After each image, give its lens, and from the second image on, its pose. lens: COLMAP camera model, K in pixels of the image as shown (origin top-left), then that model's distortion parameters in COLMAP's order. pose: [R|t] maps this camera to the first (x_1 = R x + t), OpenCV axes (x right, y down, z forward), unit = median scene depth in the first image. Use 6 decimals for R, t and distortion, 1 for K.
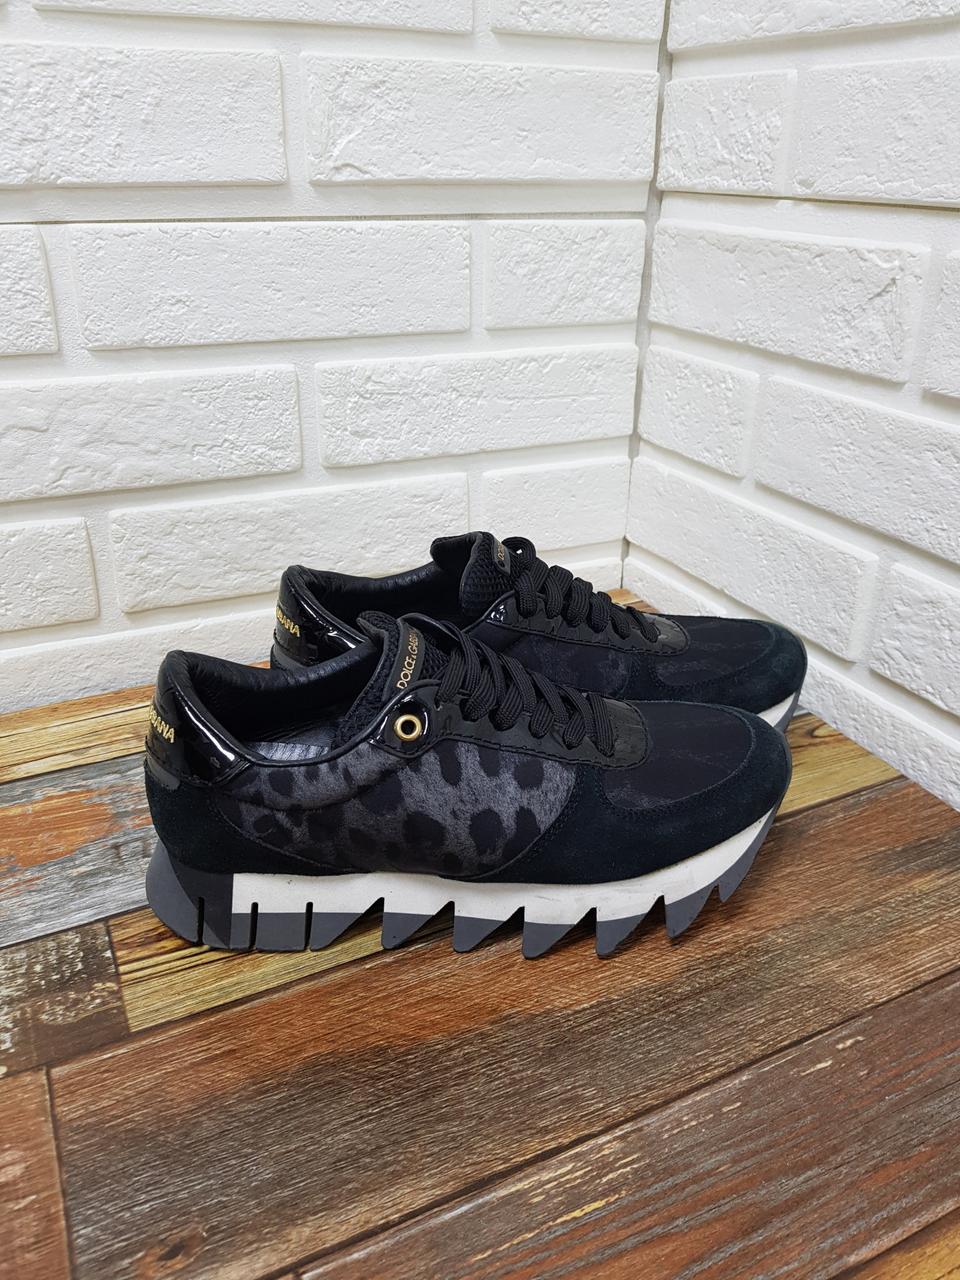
lens RADIAL K [[1012.1, 0, 501.9], [0, 1012.1, 625.0], [0, 0, 1]] dist [0.029482, -0.075519]
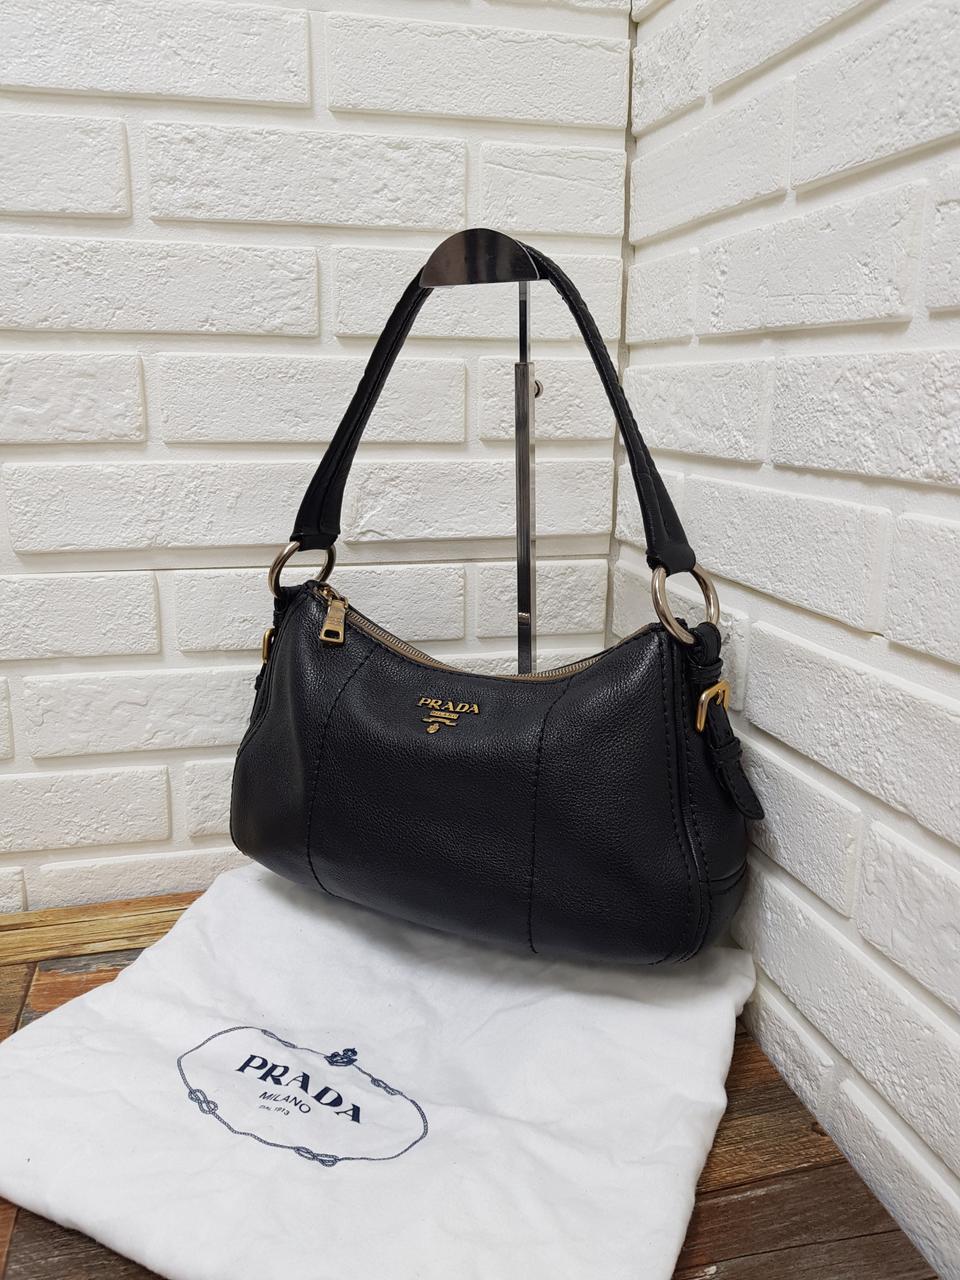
lens RADIAL K [[1012.1, 0, 509.2], [0, 1012.1, 620.6], [0, 0, 1]] dist [0.029482, -0.075519]
pose [[0.978644, 0.040278, -0.201576, 0.332805], [-0.081549, 0.976222, -0.200849, -0.061467], [0.188693, 0.212998, 0.958659, -0.297048]]
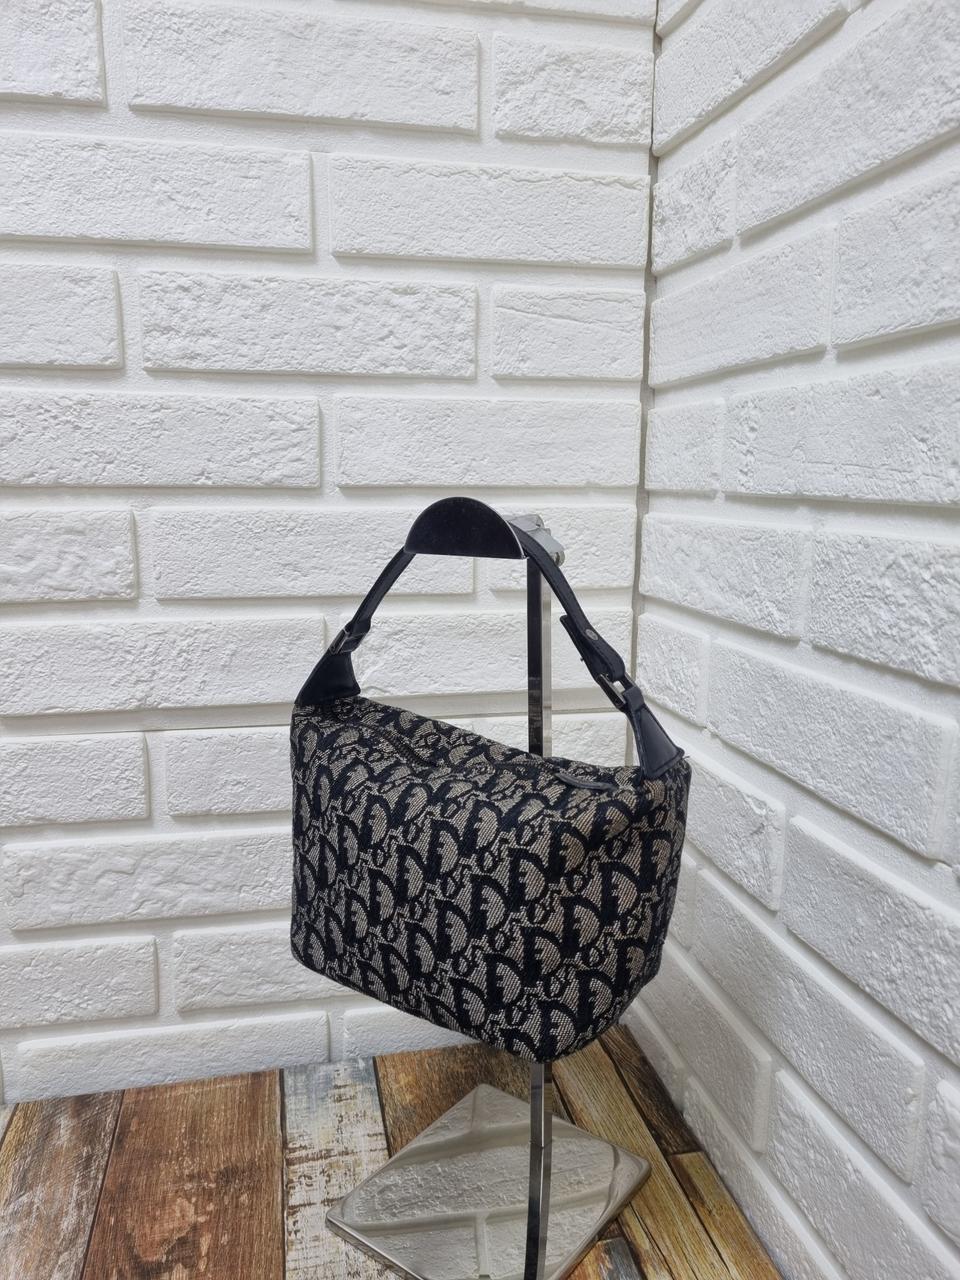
lens RADIAL K [[968.7, 0, 491.6], [0, 968.7, 648.3], [0, 0, 1]] dist [0.030875, -0.028685]
pose [[0.970547, 0.034854, -0.238379, 0.307432], [-0.094348, 0.965433, -0.242976, -0.208508], [0.221670, 0.258310, 0.940286, -0.184445]]
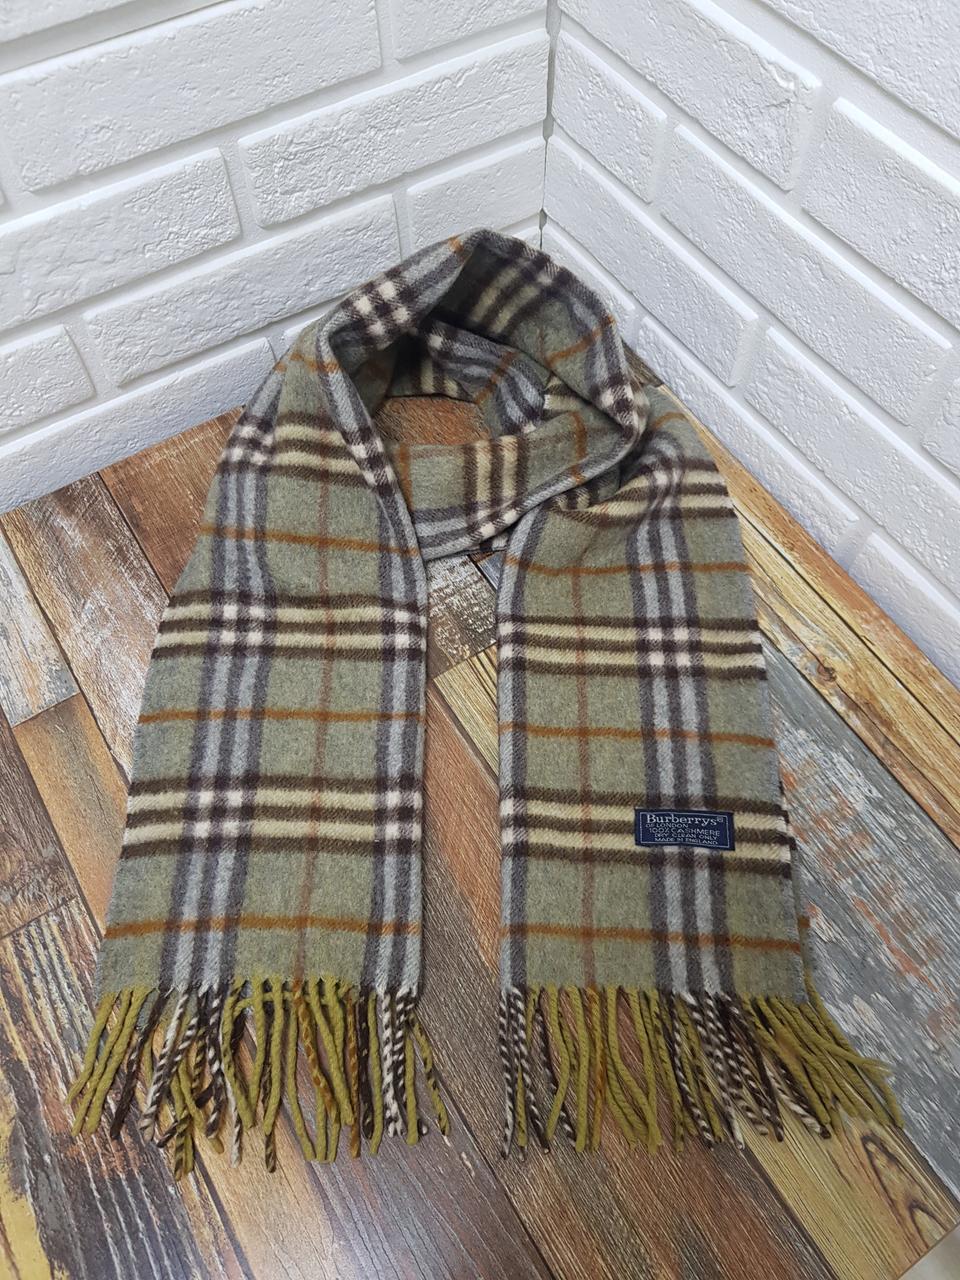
lens RADIAL K [[1012.1, 0, 506.5], [0, 1012.1, 614.6], [0, 0, 1]] dist [0.029482, -0.075519]
pose [[0.992861, -0.107365, 0.051960, -0.022408], [0.058061, 0.815565, 0.575745, -0.477769], [-0.104192, -0.568618, 0.815977, -0.141403]]
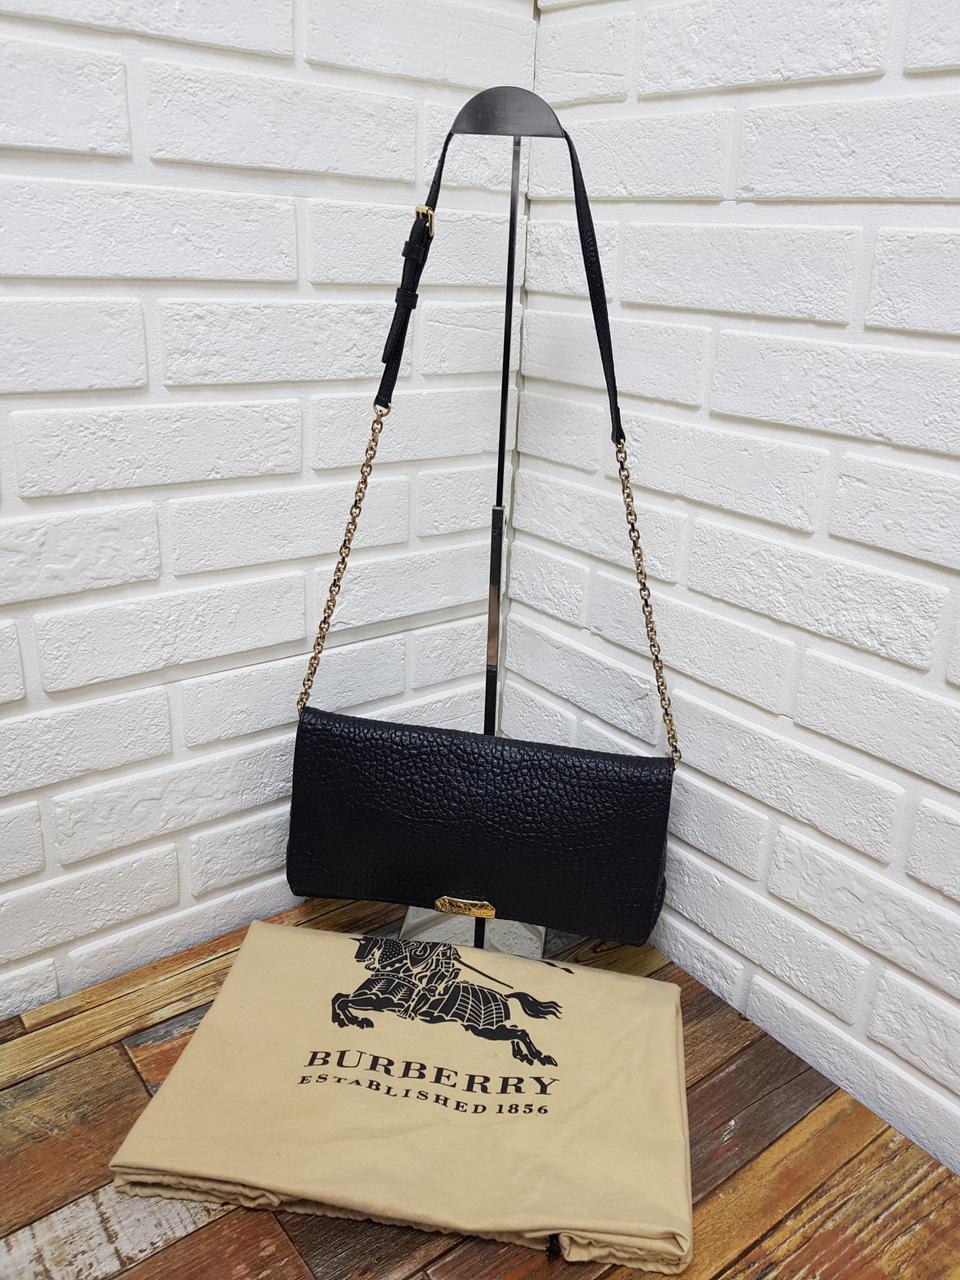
lens RADIAL K [[1012.1, 0, 520.4], [0, 1012.1, 614.8], [0, 0, 1]] dist [0.029482, -0.075519]
pose [[0.973083, -0.041166, 0.226747, -0.241522], [0.058318, 0.995878, -0.069468, -0.333473], [-0.222953, 0.080821, 0.971473, -0.720575]]
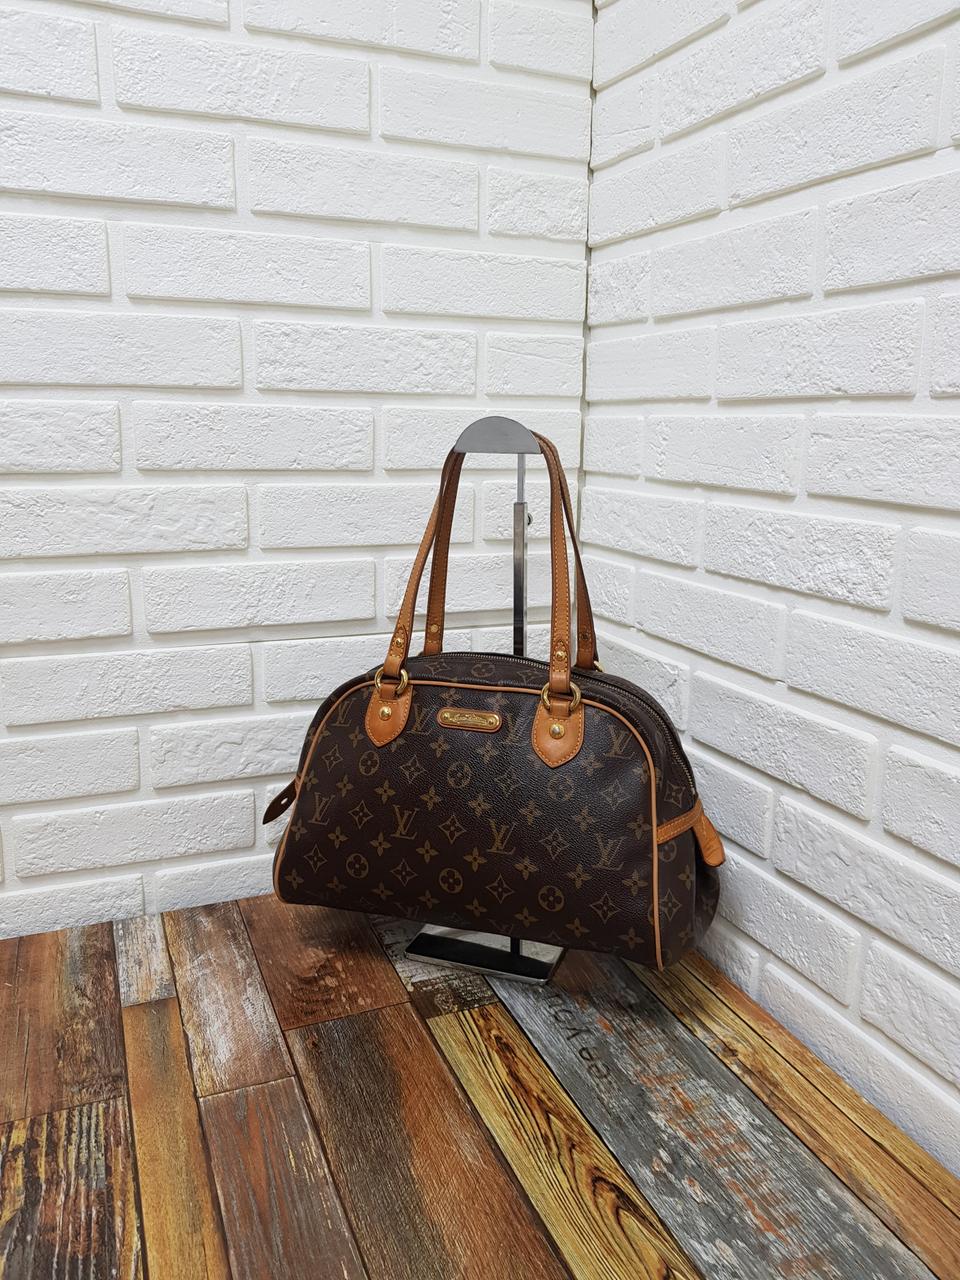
lens RADIAL K [[1012.1, 0, 512.5], [0, 1012.1, 622.8], [0, 0, 1]] dist [0.029482, -0.075519]
pose [[0.998884, 0.013387, -0.045286, 0.139568], [-0.023478, 0.972841, -0.230282, 0.012674], [0.040973, 0.231088, 0.972070, -0.863841]]
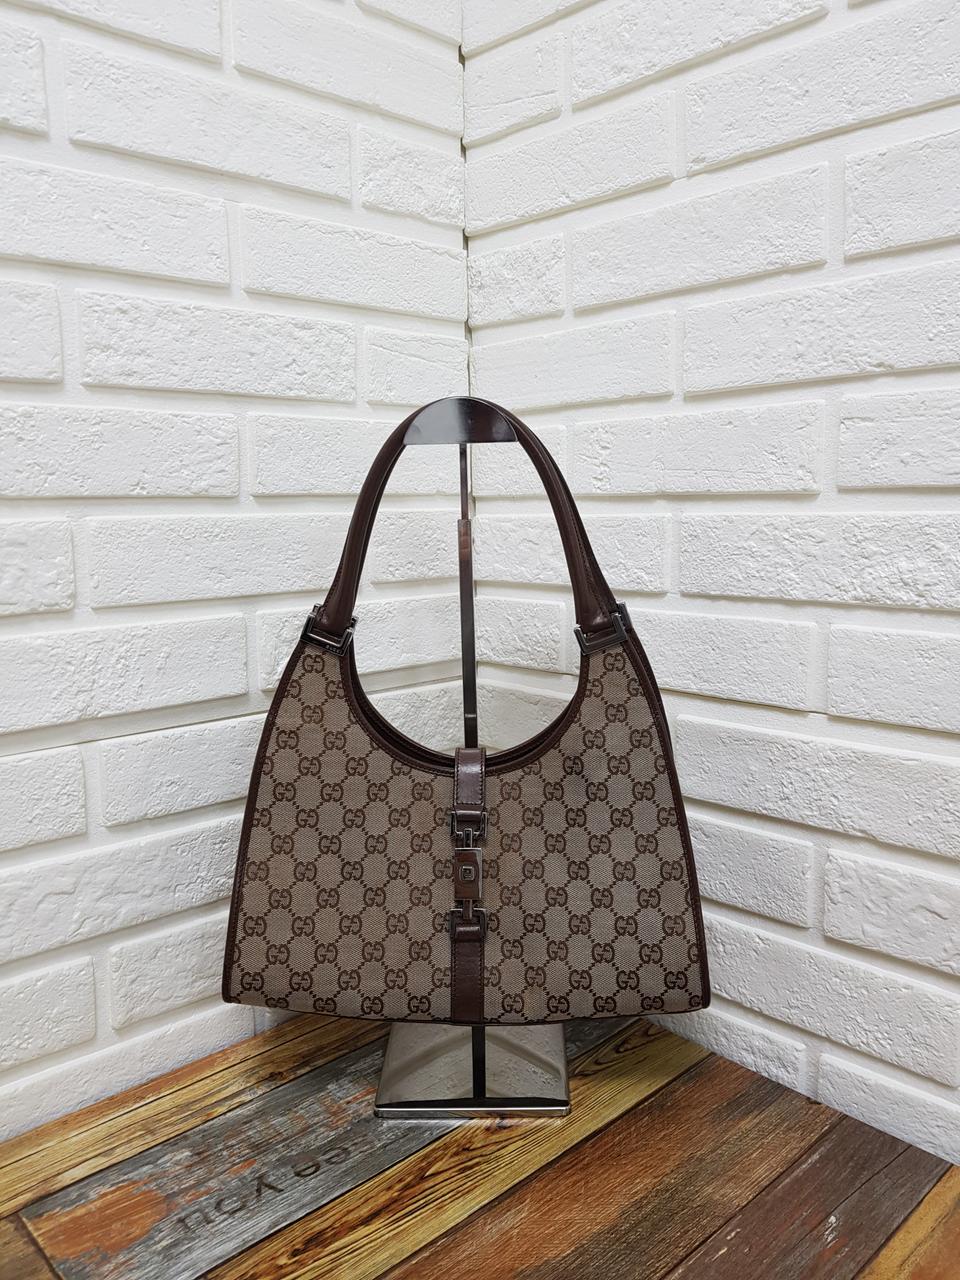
lens RADIAL K [[1012.1, 0, 508.6], [0, 1012.1, 612.0], [0, 0, 1]] dist [0.029482, -0.075519]
pose [[0.952776, -0.058488, 0.297987, -0.278597], [0.149806, 0.944091, -0.293683, -0.063575], [-0.264150, 0.324454, 0.908270, -0.450744]]
